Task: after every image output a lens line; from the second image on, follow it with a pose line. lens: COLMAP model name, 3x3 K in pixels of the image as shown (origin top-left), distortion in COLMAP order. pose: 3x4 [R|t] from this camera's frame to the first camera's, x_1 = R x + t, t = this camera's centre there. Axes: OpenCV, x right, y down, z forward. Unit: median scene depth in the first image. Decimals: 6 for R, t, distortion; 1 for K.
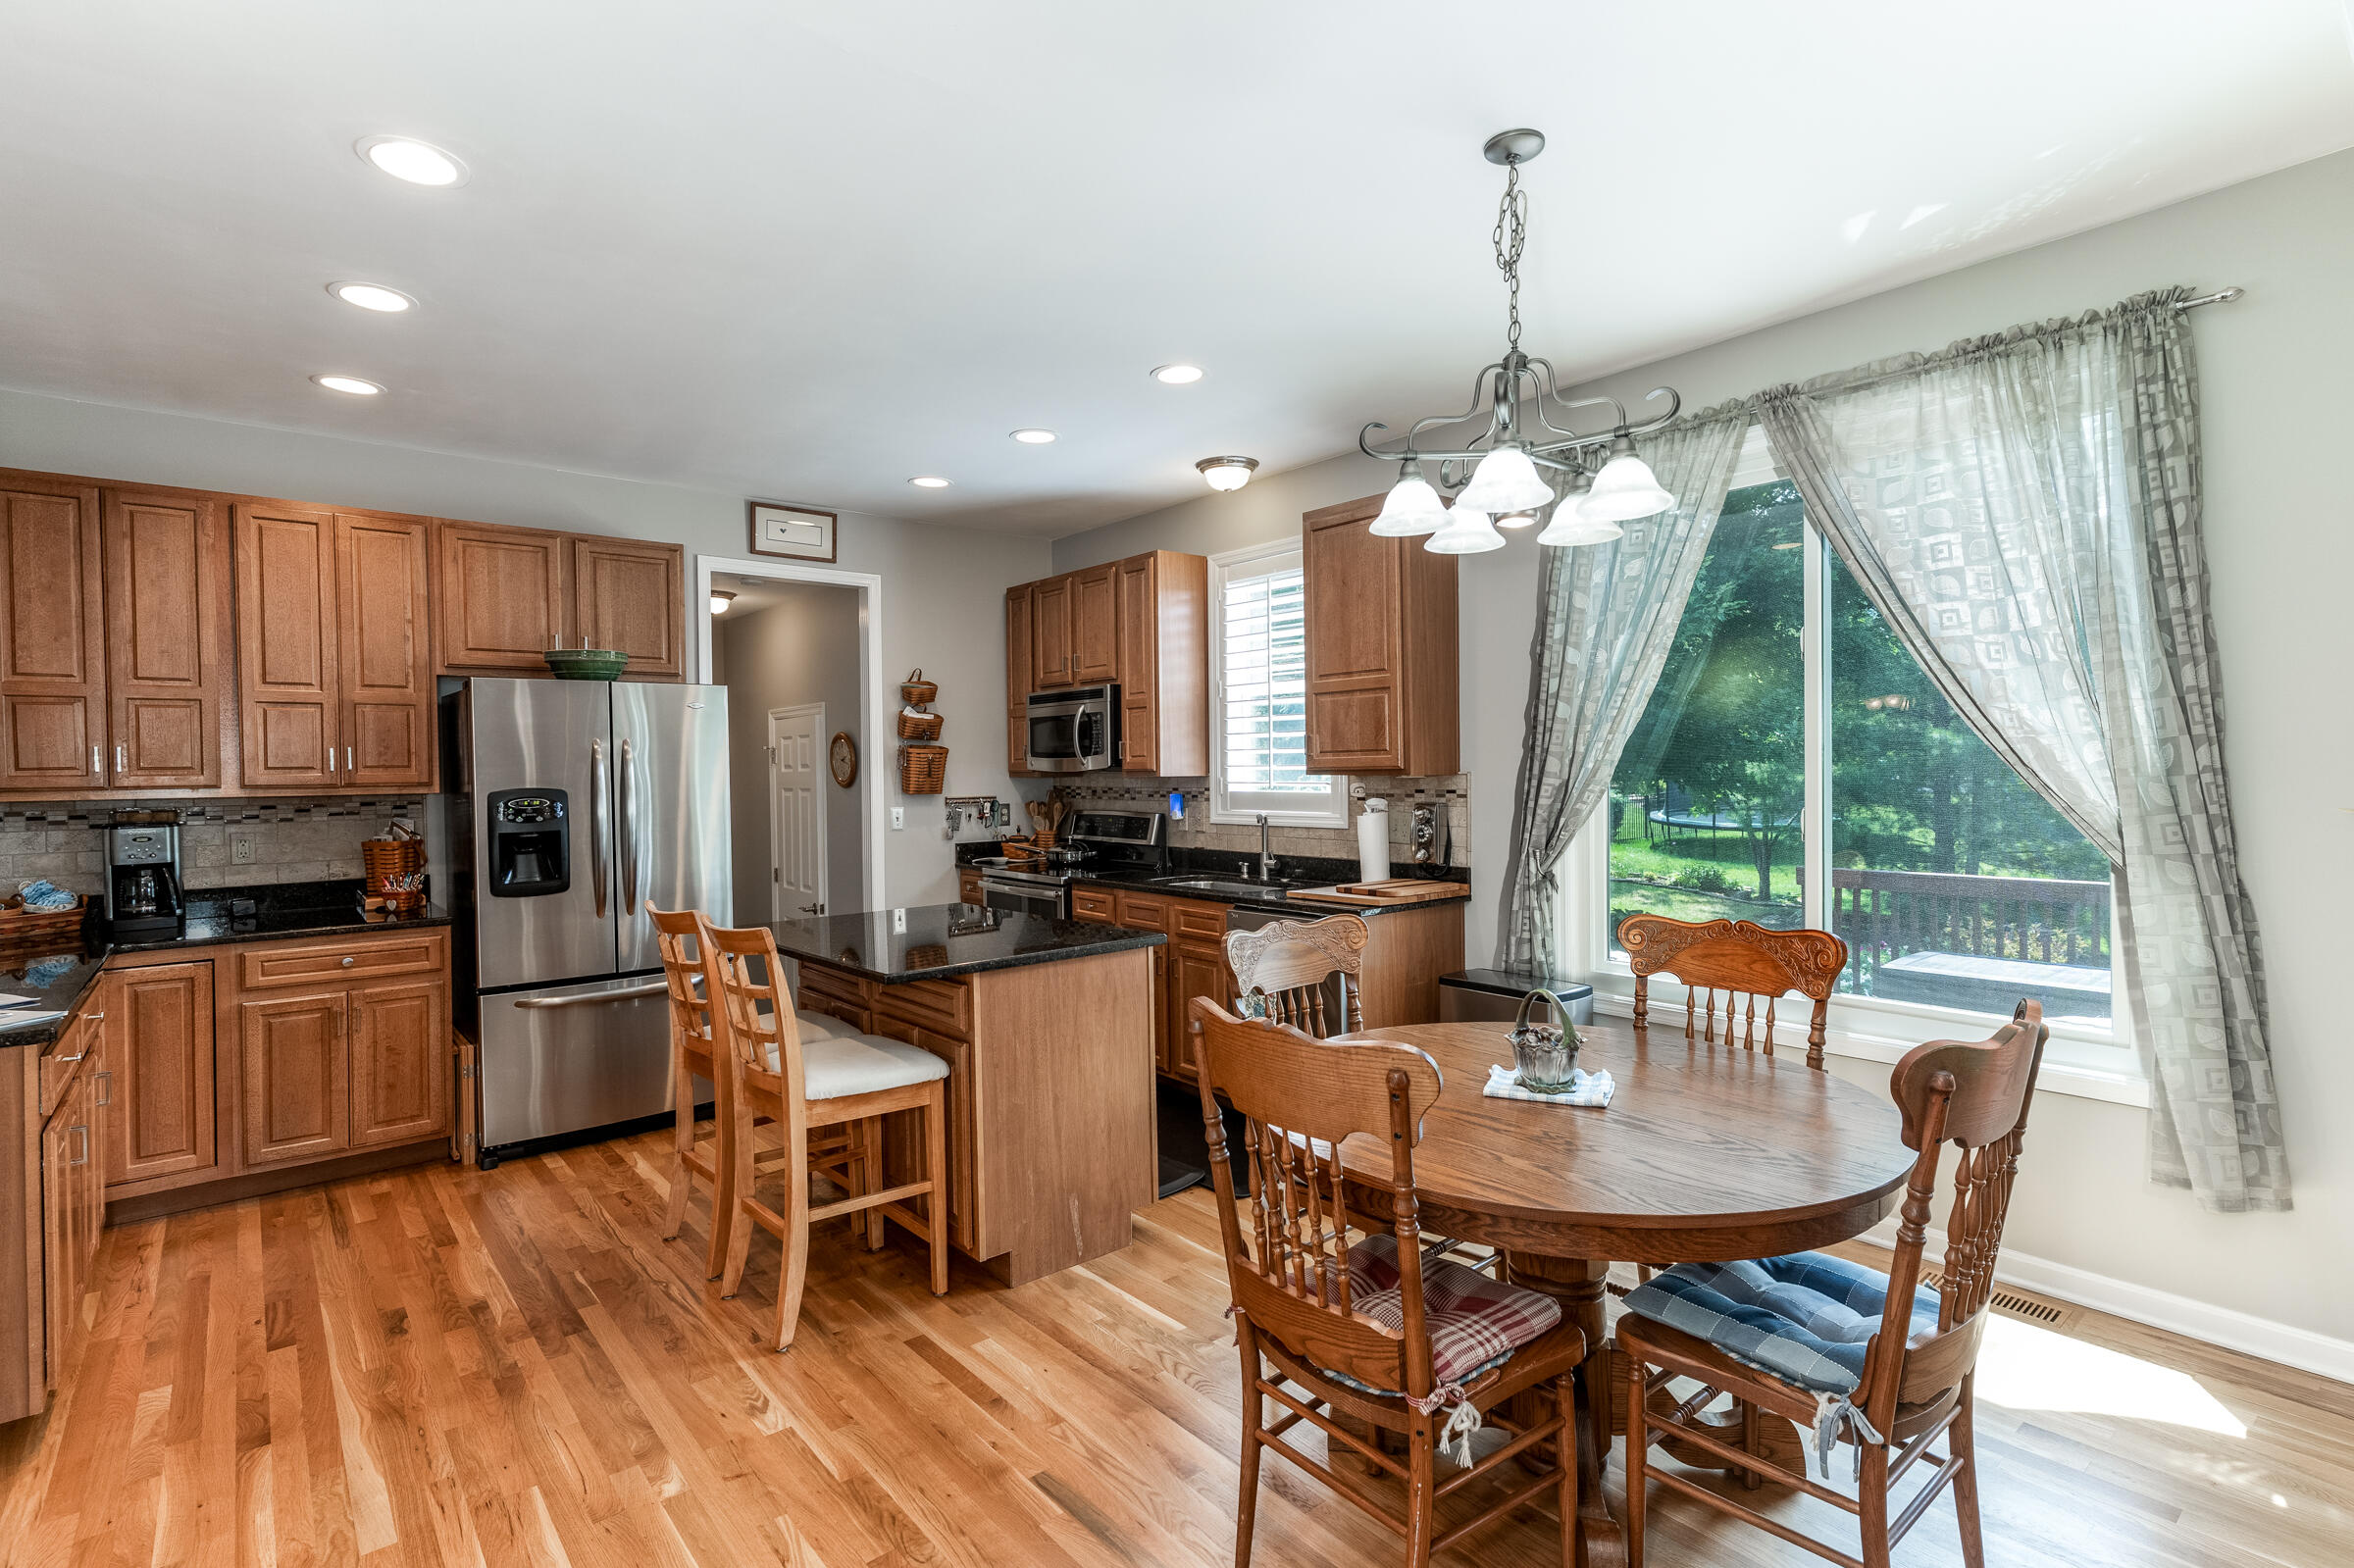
lens RADIAL K [[1129.5, 0, 1184.7], [0, 1129.5, 781.1], [0, 0, 1]] dist [0.012632, 0.000319]
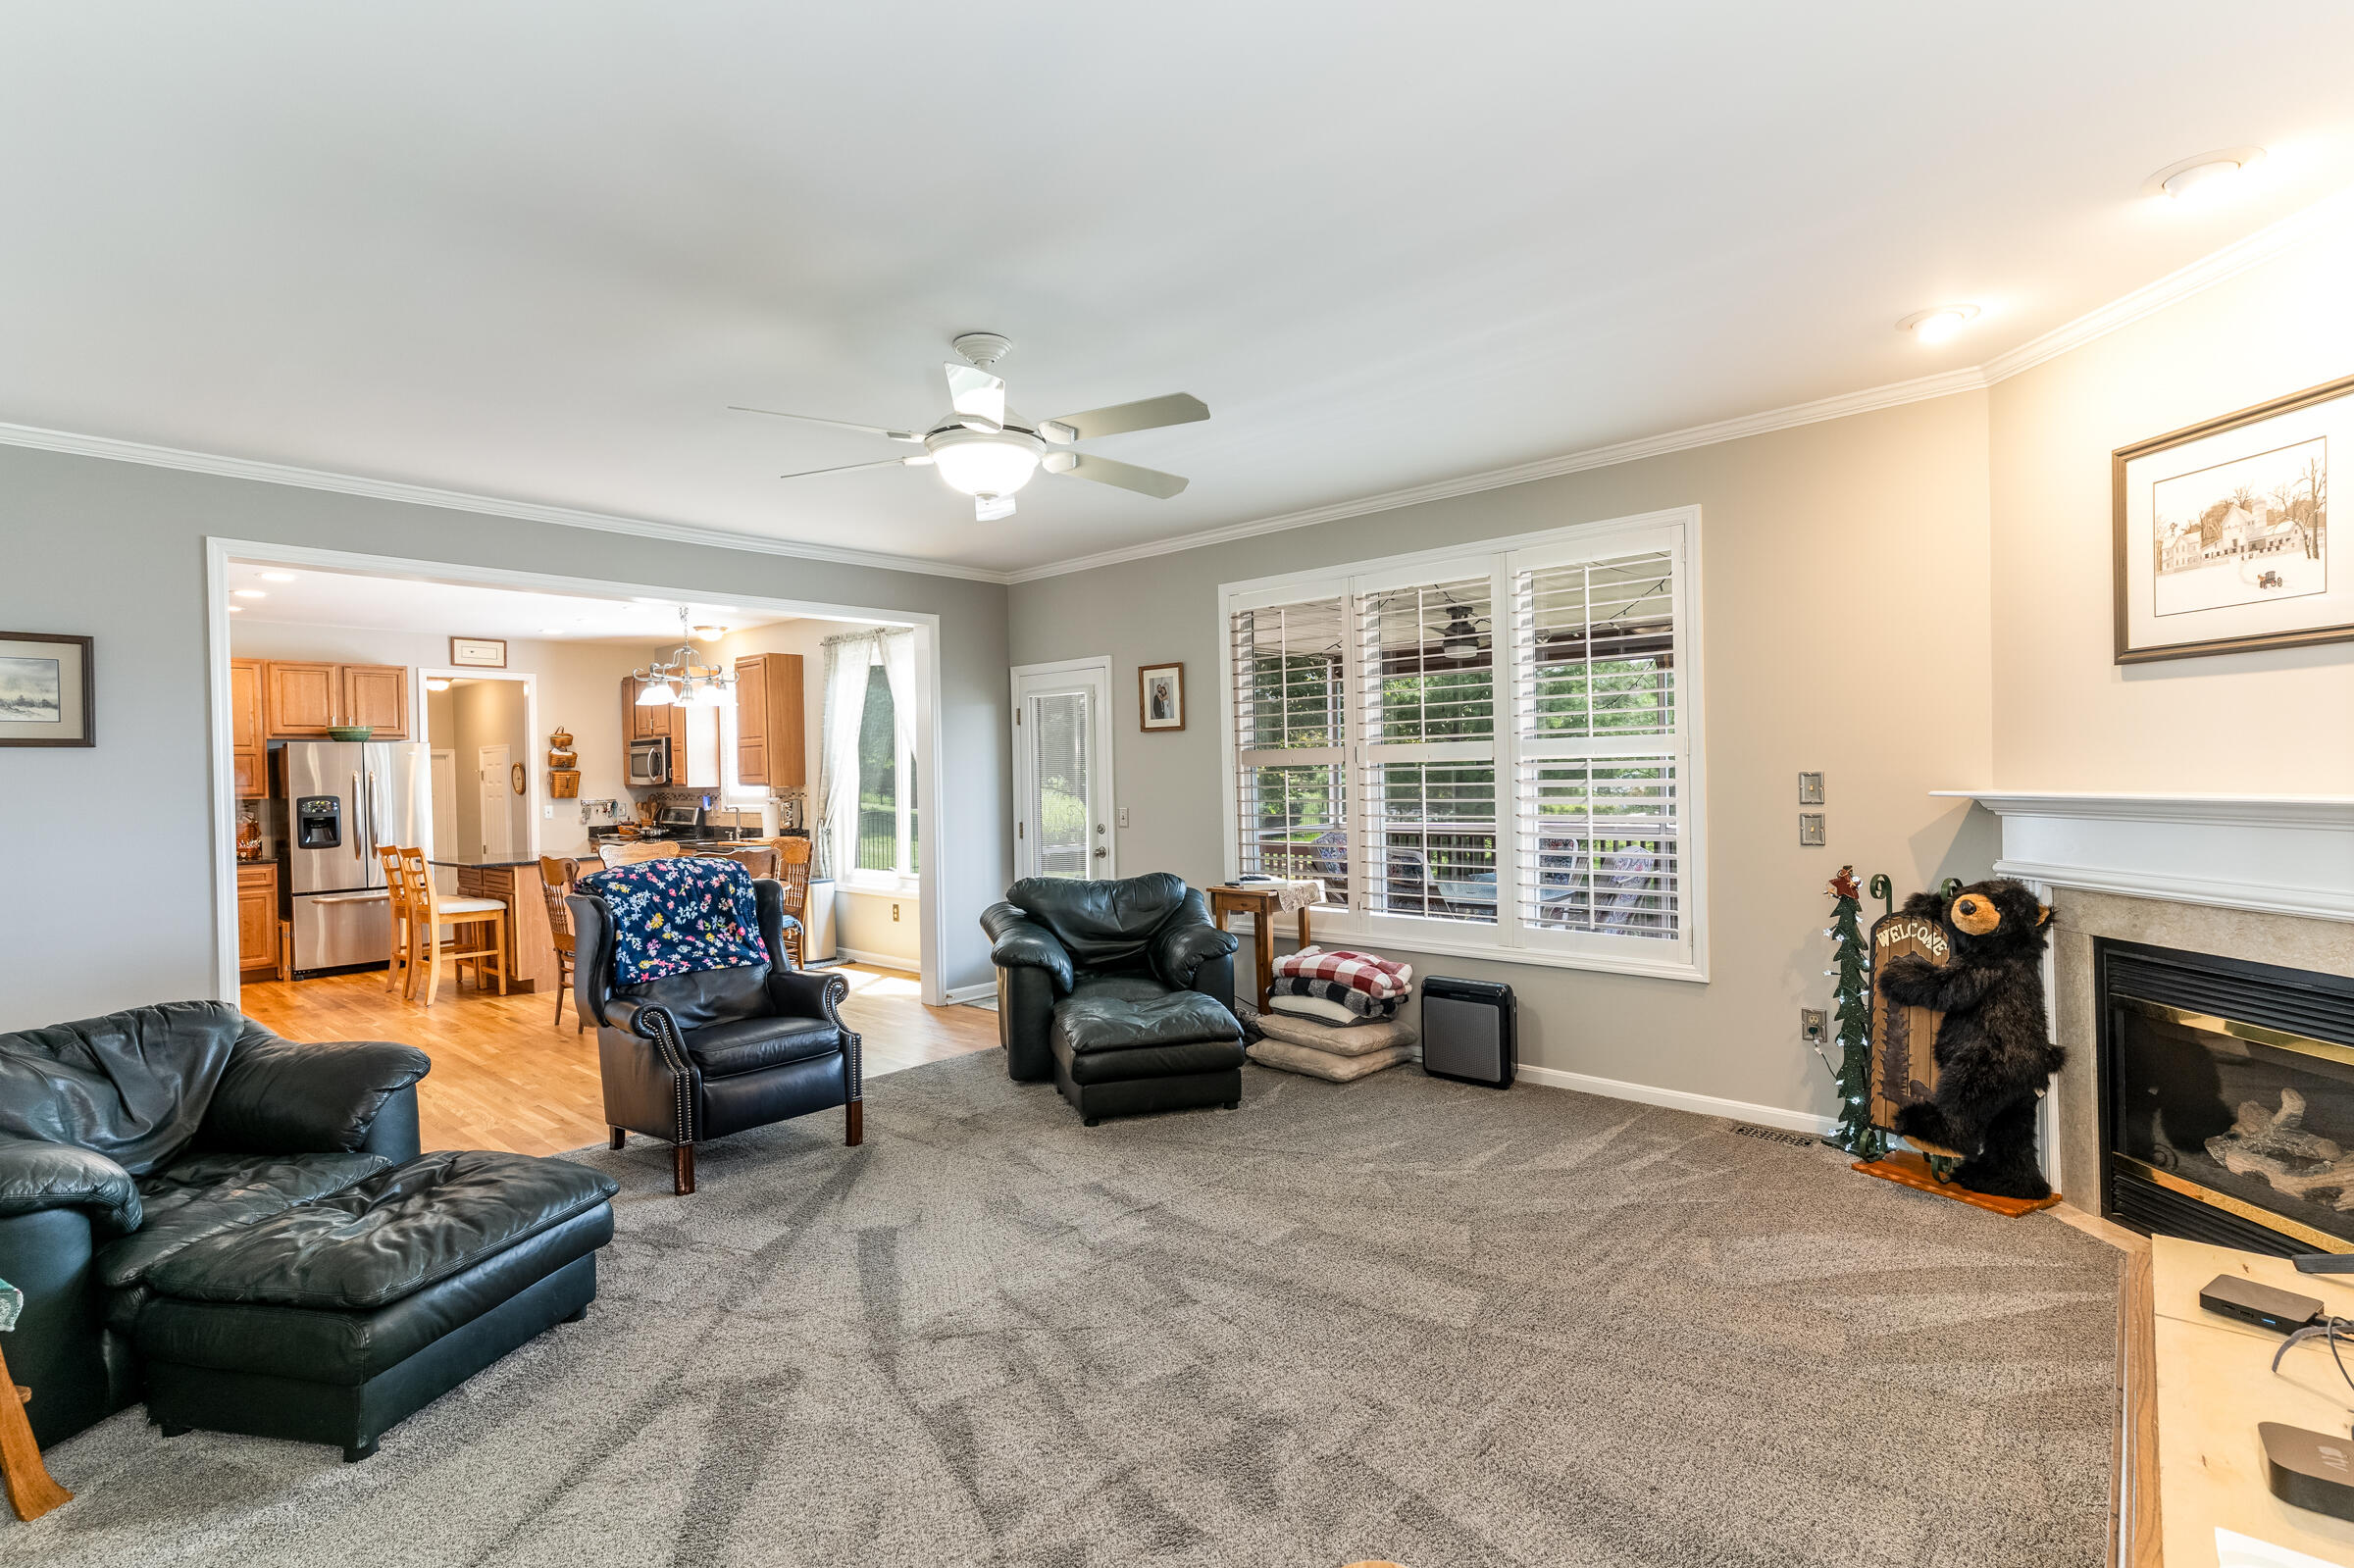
lens RADIAL K [[1129.5, 0, 1184.7], [0, 1129.5, 781.1], [0, 0, 1]] dist [0.012632, 0.000319]
pose [[0.991284, -0.006819, 0.131563, 0.682424], [0.007570, 0.999958, -0.005212, 0.002380], [-0.131522, 0.006162, 0.991294, -1.208643]]
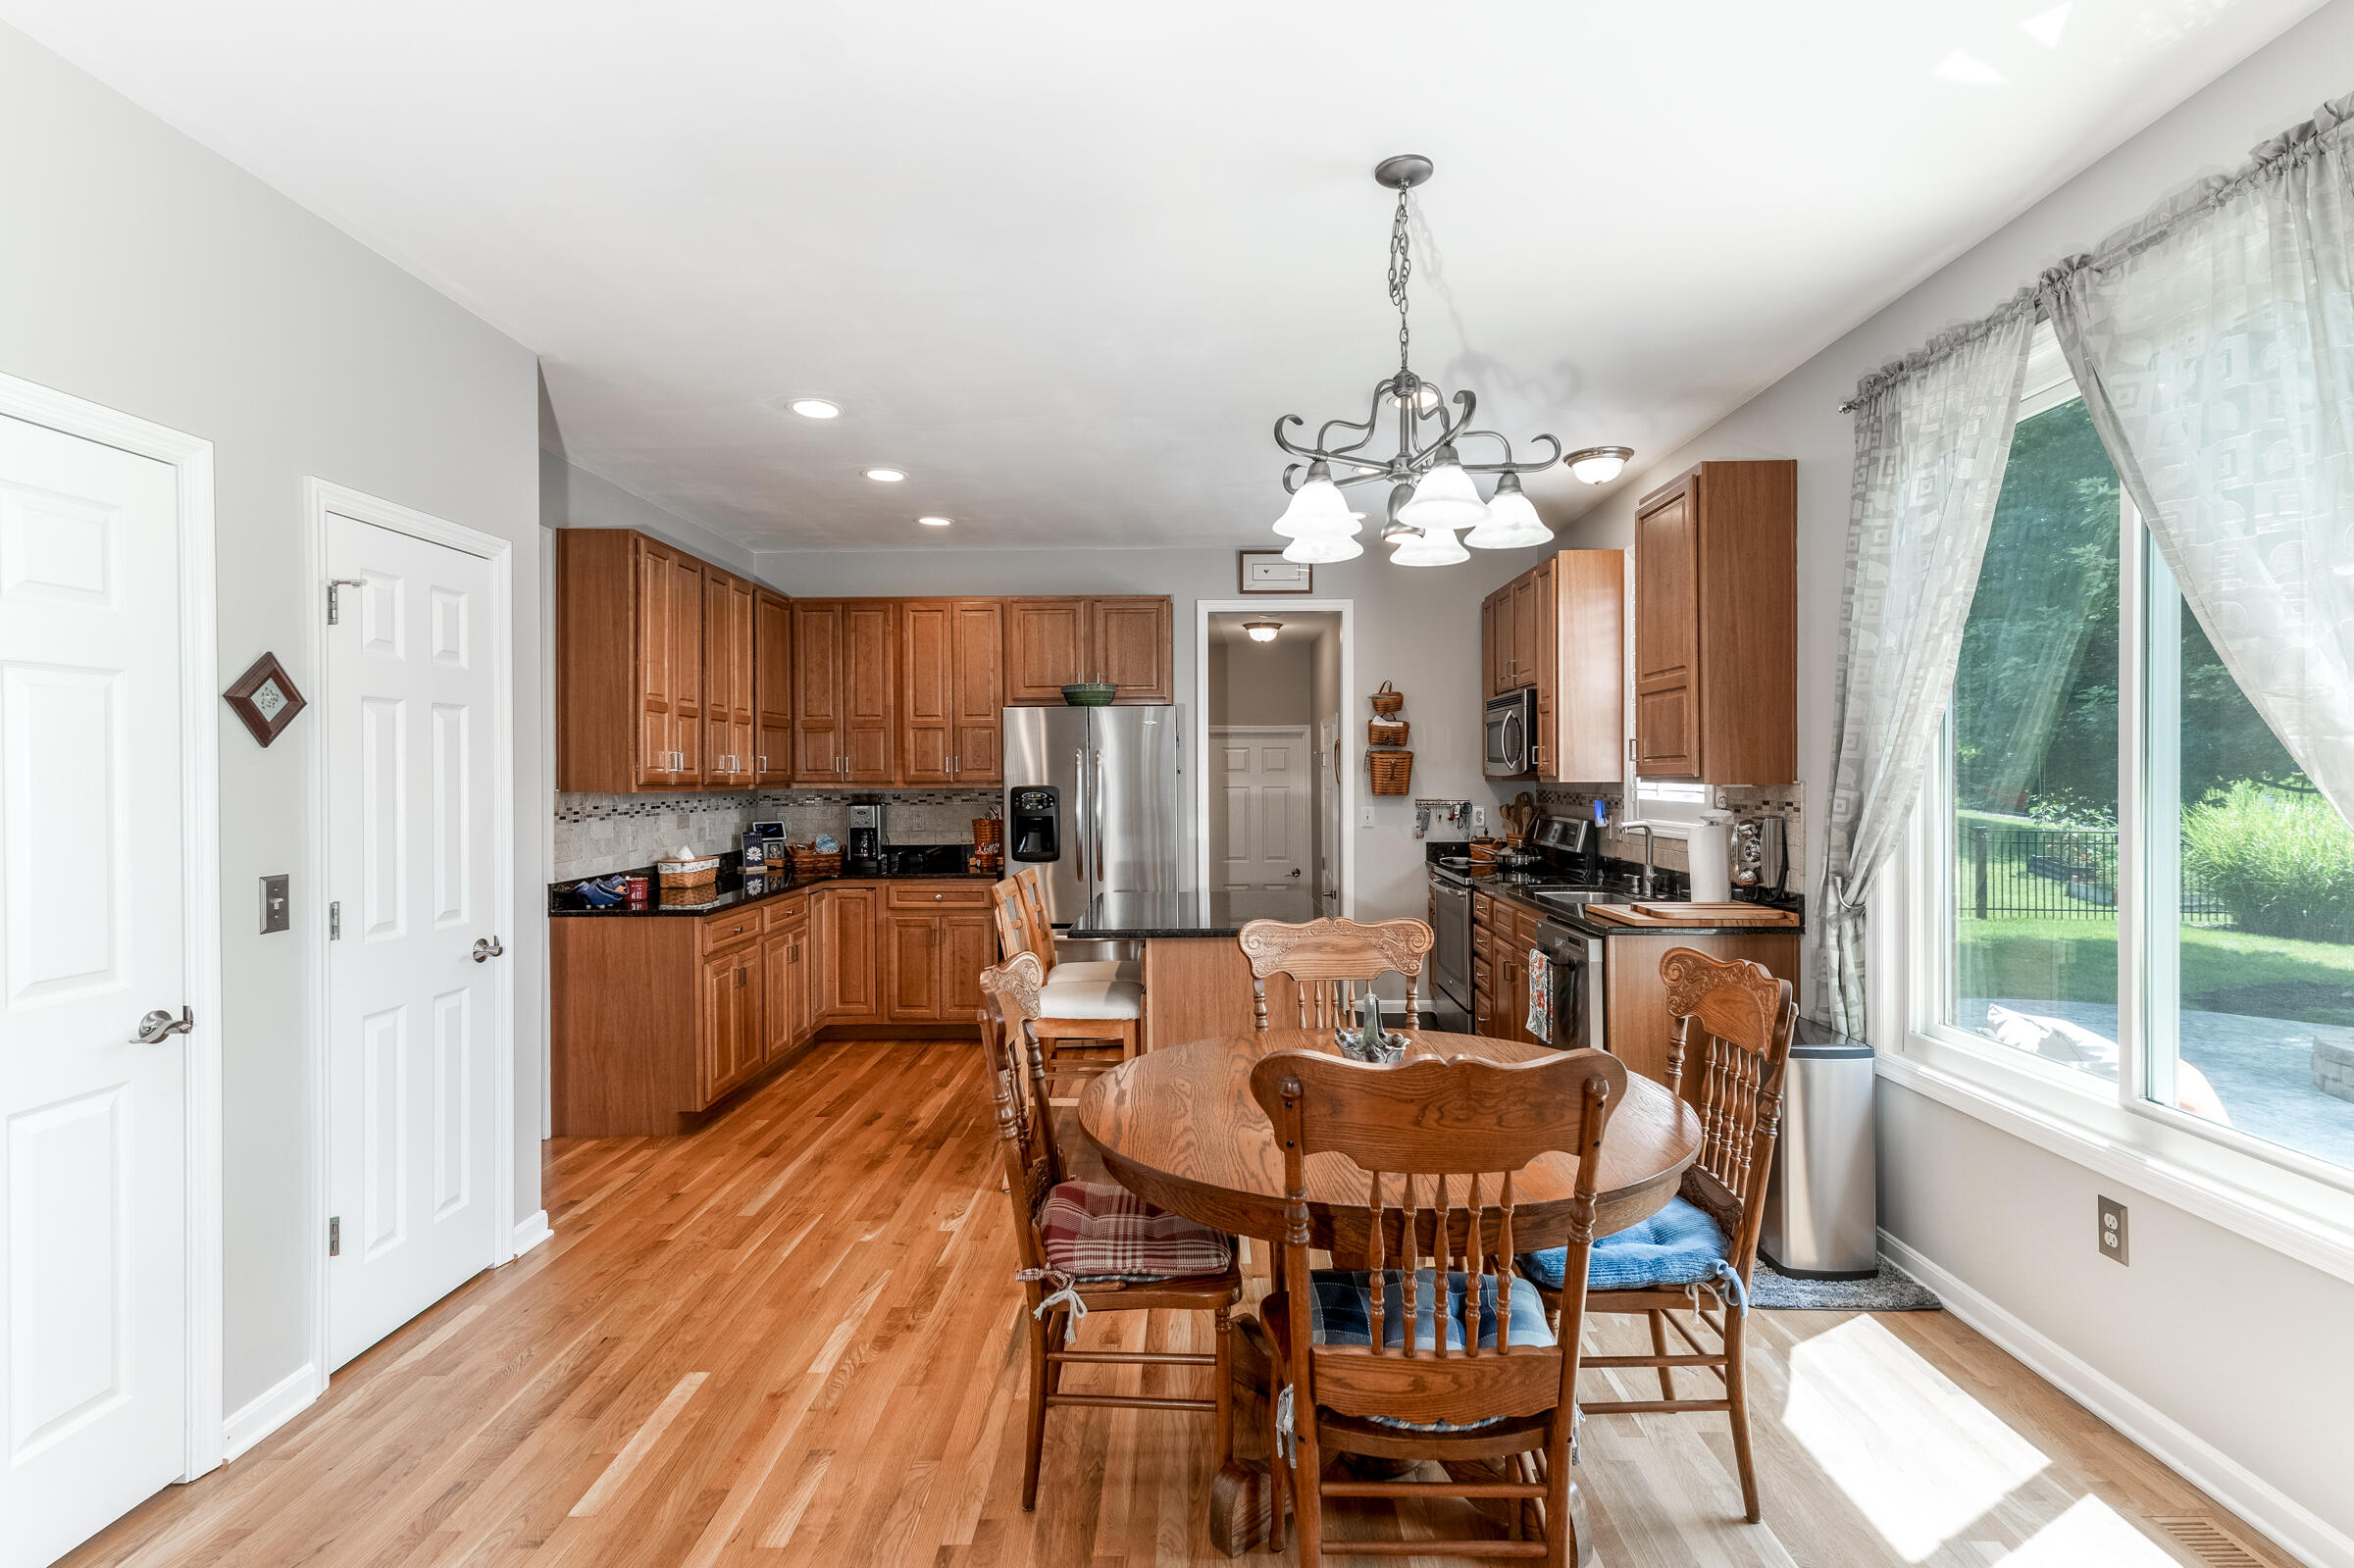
lens RADIAL K [[1129.5, 0, 1184.7], [0, 1129.5, 781.1], [0, 0, 1]] dist [0.012632, 0.000319]
pose [[0.758225, 0.011778, -0.651886, 0.460851], [-0.011620, 0.999922, 0.004550, -0.006781], [0.651889, 0.004125, 0.758303, 0.056863]]
